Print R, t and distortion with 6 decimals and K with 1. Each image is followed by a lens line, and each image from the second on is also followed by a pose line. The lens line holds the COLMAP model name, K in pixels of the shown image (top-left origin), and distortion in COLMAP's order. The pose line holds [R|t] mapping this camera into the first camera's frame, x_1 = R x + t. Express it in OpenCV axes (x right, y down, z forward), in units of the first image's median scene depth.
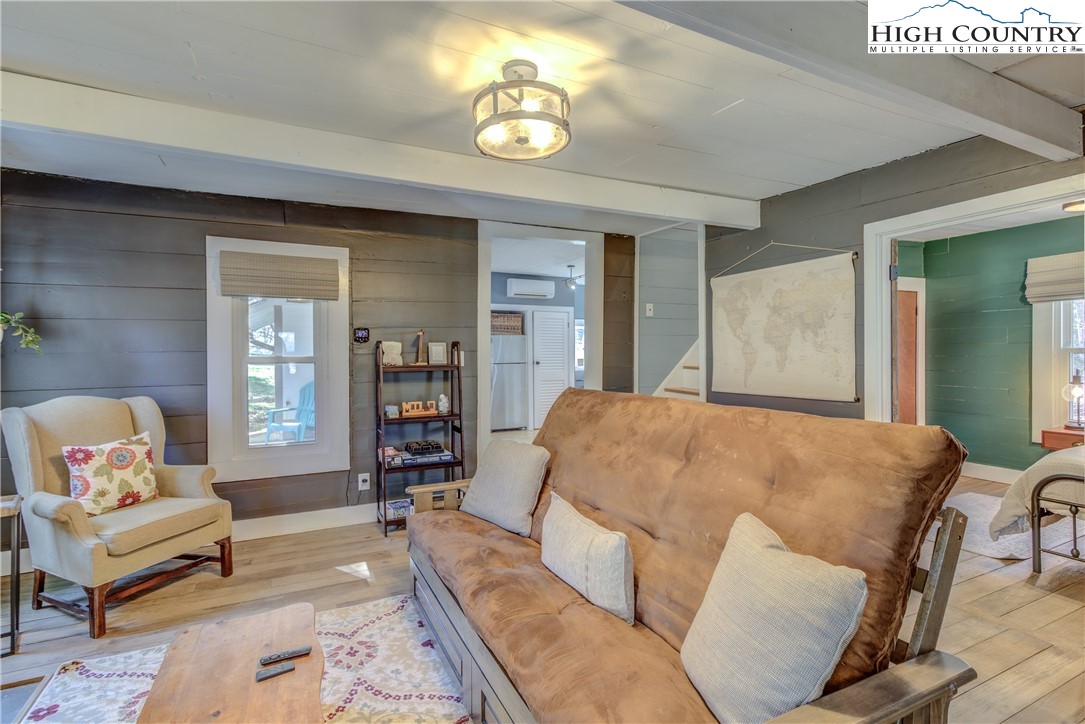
lens RADIAL K [[514.9, 0, 543.1], [0, 514.9, 360.4], [0, 0, 1]] dist [0.006054, 0.000693]
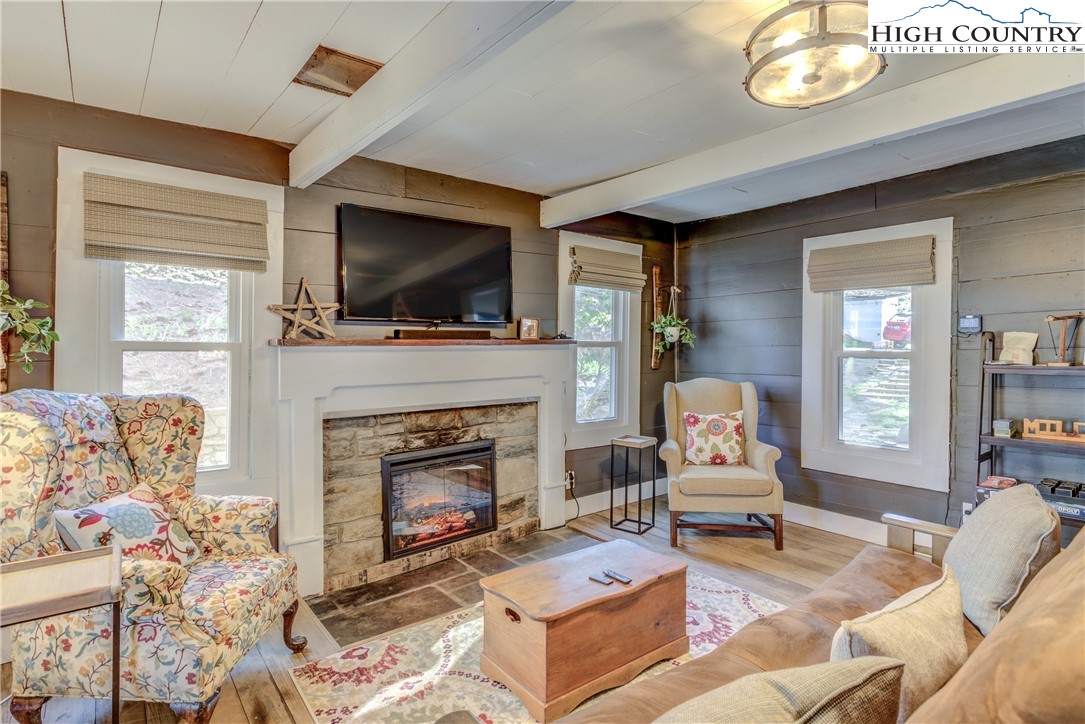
lens RADIAL K [[551.2, 0, 542.9], [0, 551.2, 362.0], [0, 0, 1]] dist [-0.001642, 0.000189]
pose [[0.223320, 0.030784, -0.974259, 0.413360], [-0.018583, 0.999454, 0.027320, -0.005049], [0.974568, 0.012003, 0.223770, 0.244066]]
